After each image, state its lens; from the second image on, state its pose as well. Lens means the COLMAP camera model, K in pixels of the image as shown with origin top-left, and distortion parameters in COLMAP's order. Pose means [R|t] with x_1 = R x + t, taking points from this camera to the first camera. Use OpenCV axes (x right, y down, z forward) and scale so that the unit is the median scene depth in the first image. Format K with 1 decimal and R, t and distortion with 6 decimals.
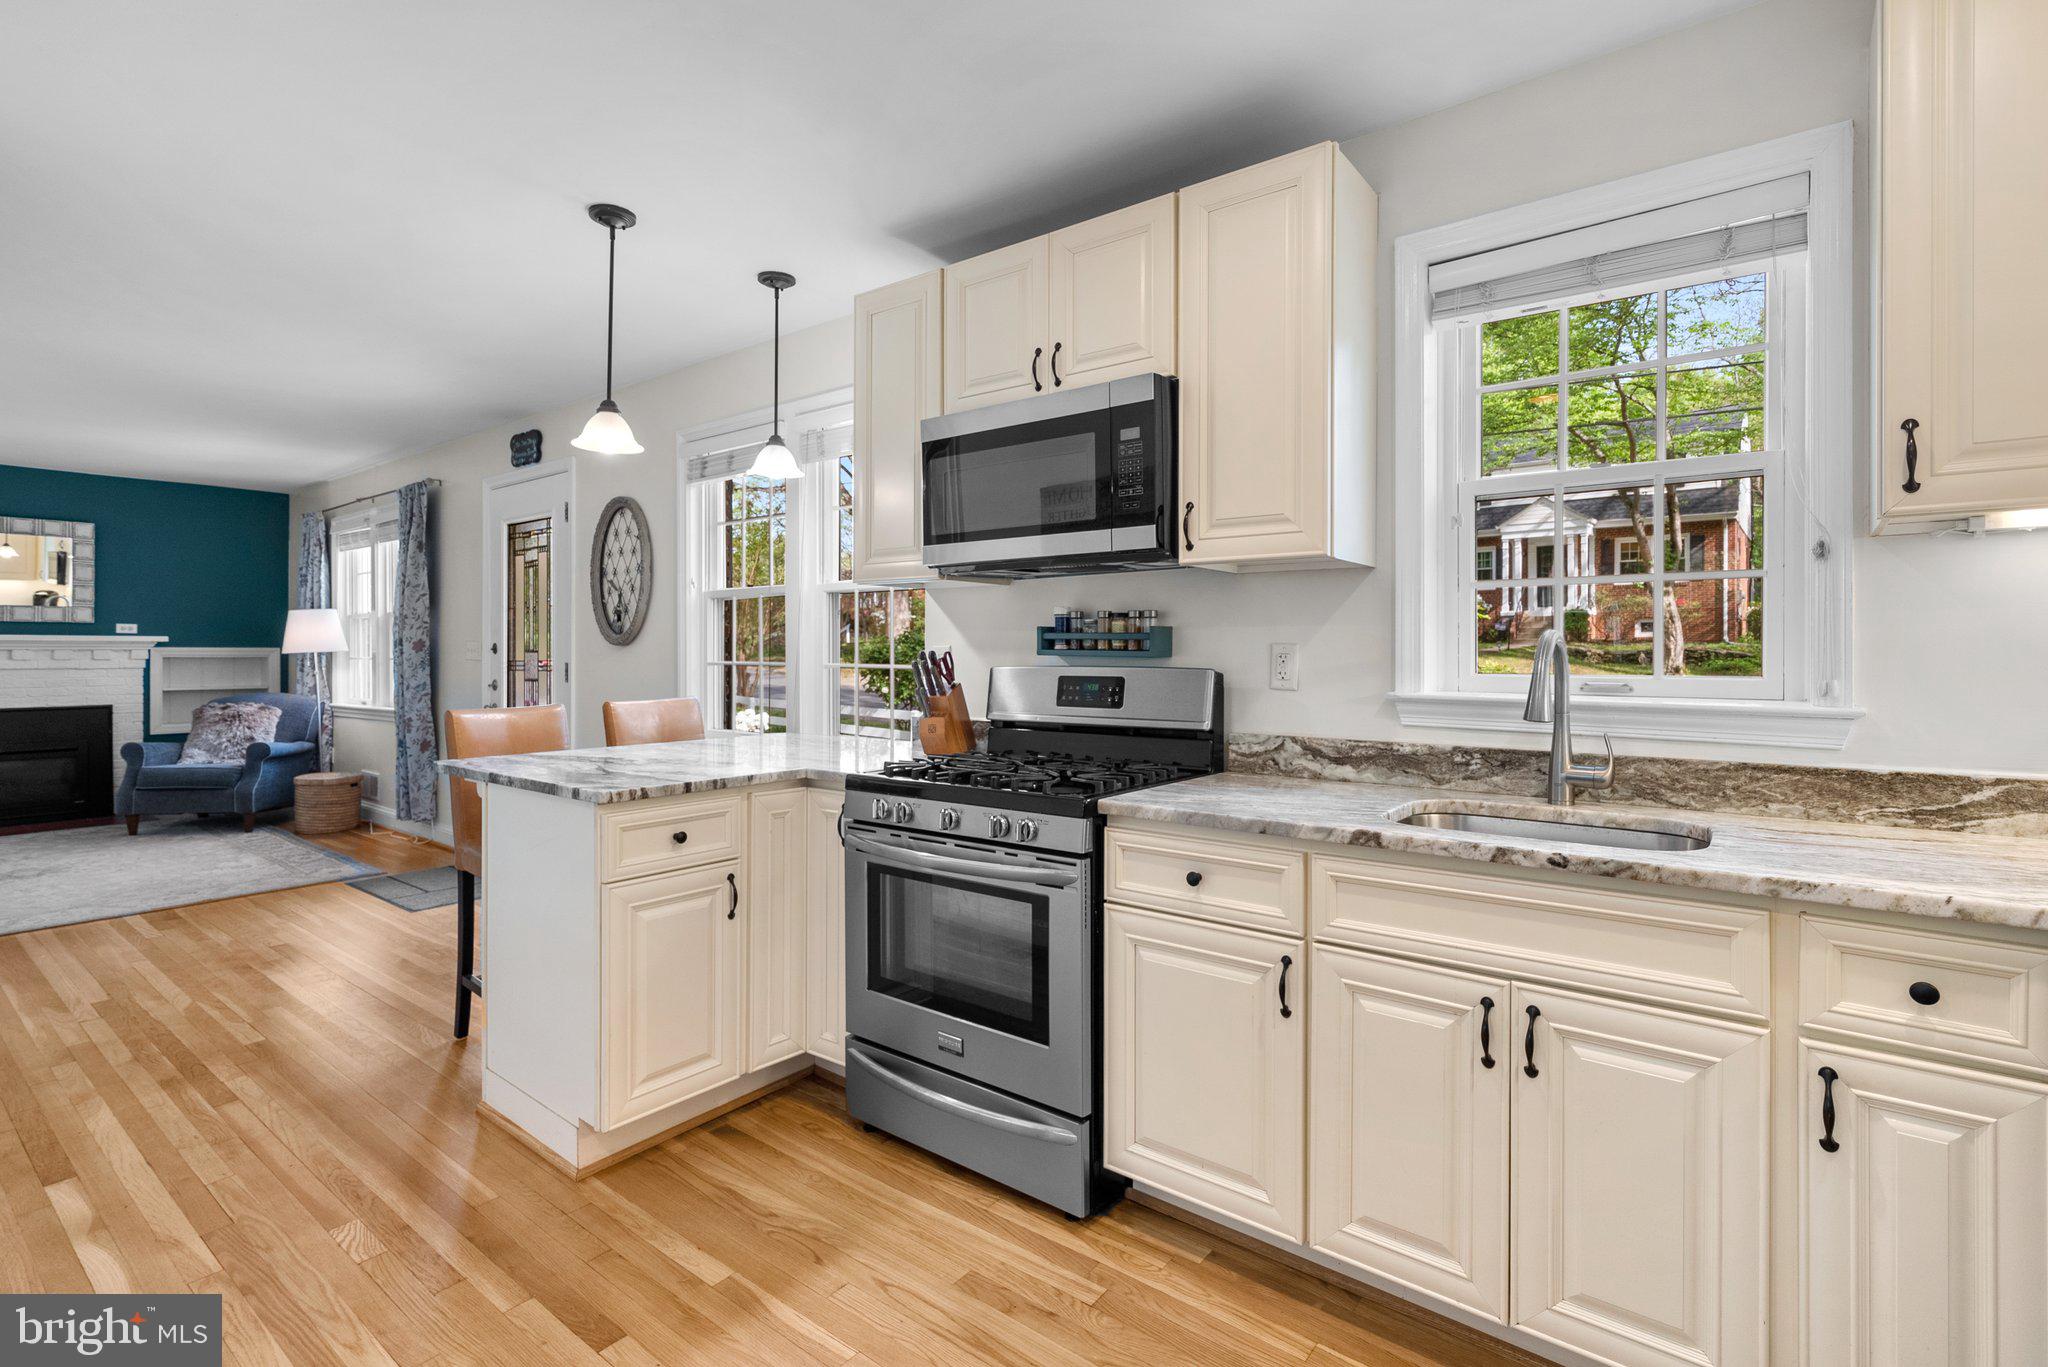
lens RADIAL K [[949.1, 0, 1024.0], [0, 949.1, 683.5], [0, 0, 1]] dist [-0.002846, -0.000440]
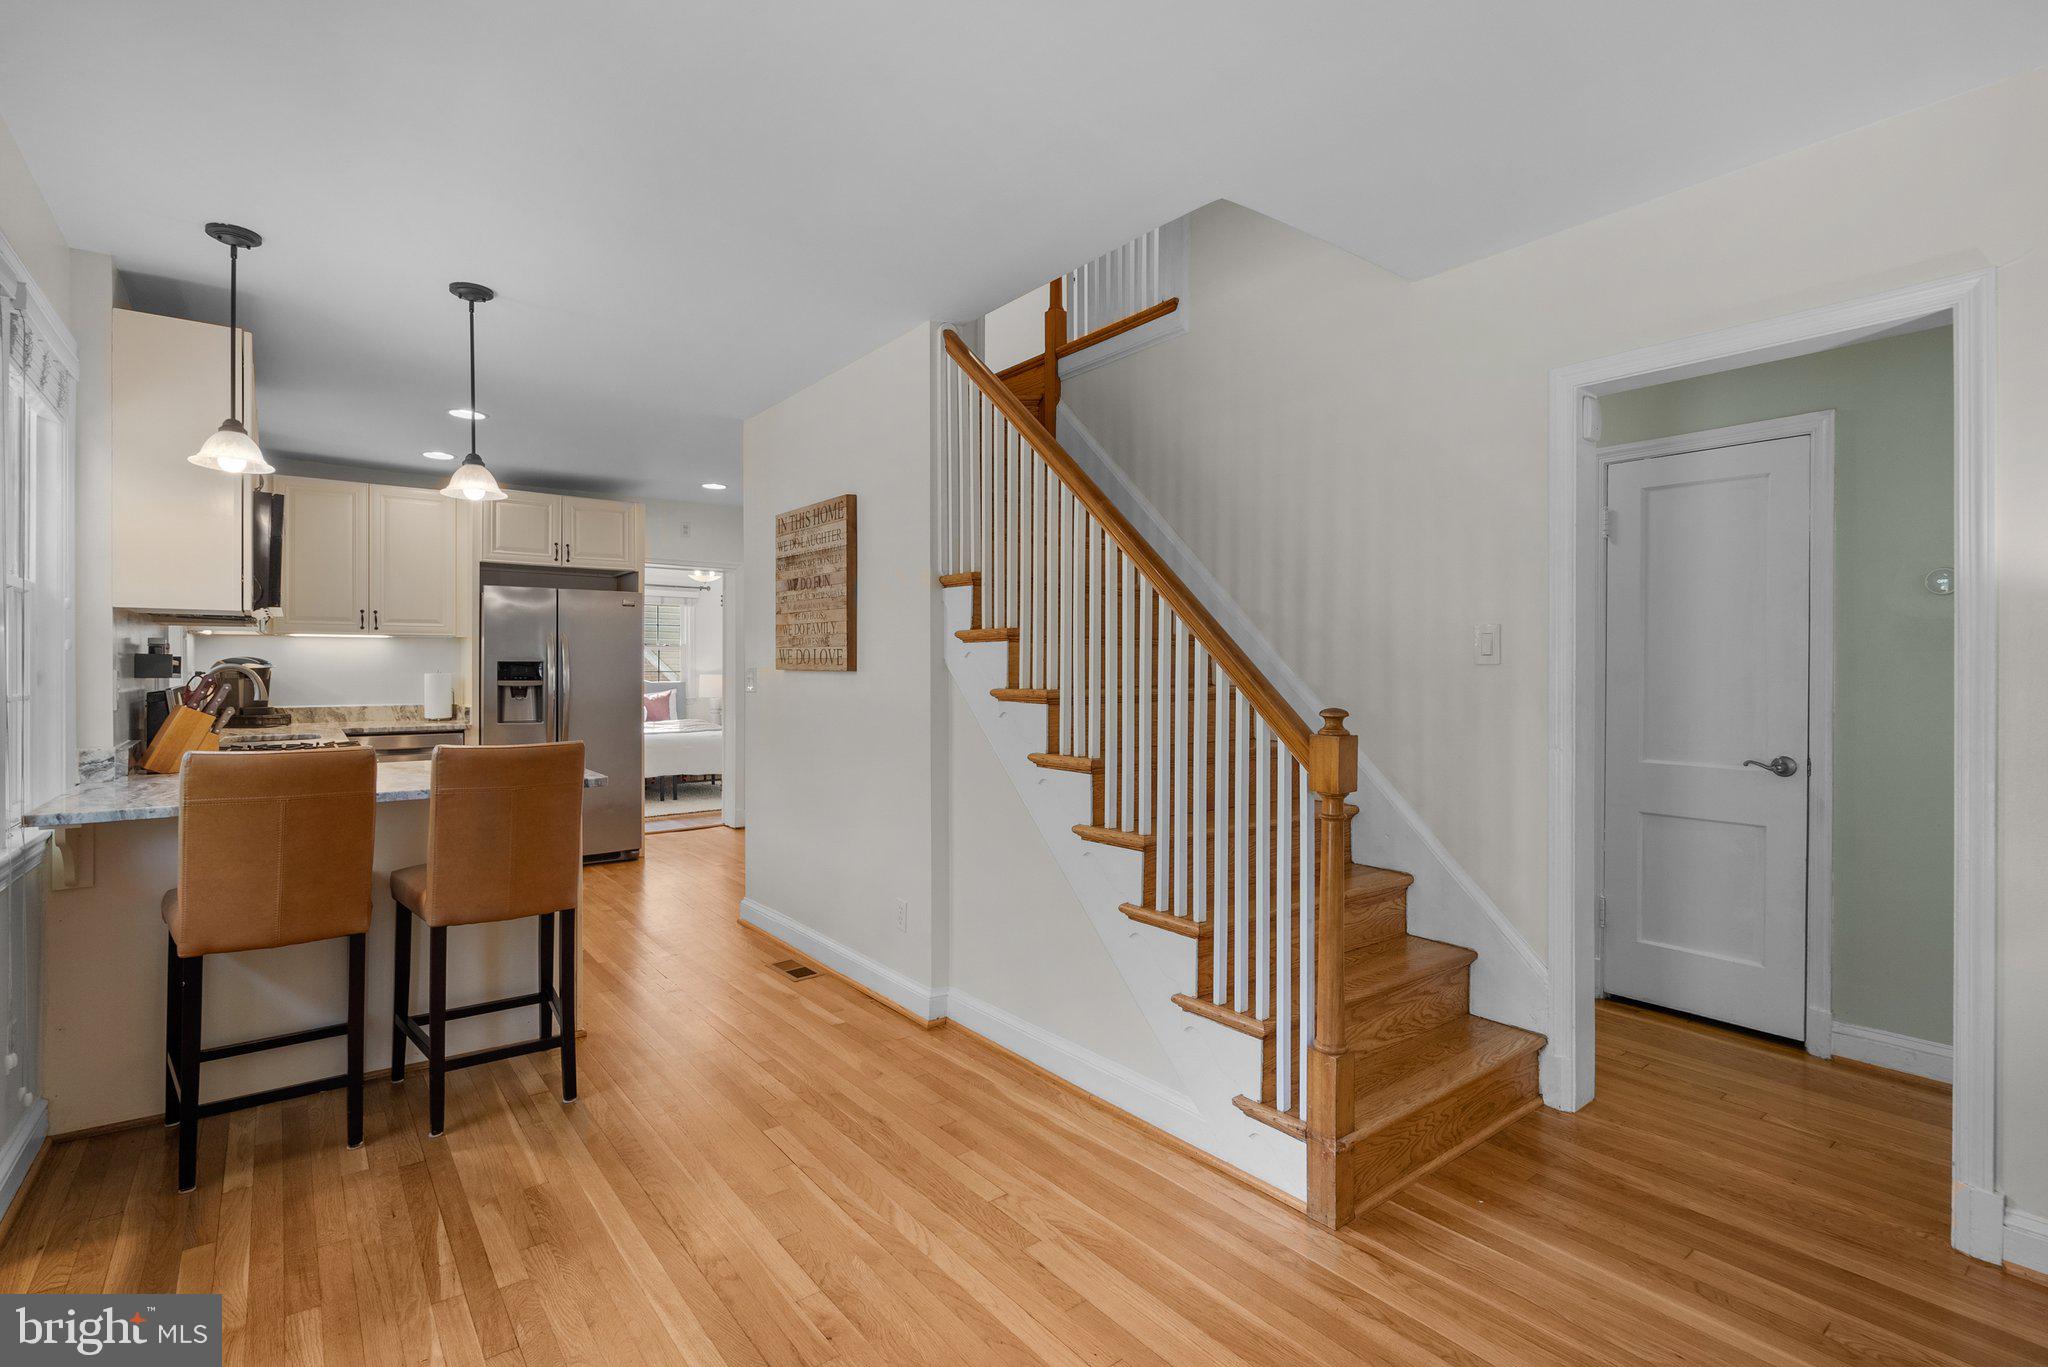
lens RADIAL K [[949.1, 0, 1024.0], [0, 949.1, 683.5], [0, 0, 1]] dist [-0.002846, -0.000440]
pose [[-0.967312, -0.001417, 0.253584, -1.301833], [0.001526, 0.999934, 0.011409, -0.037857], [-0.253584, 0.011423, -0.967246, 1.840356]]
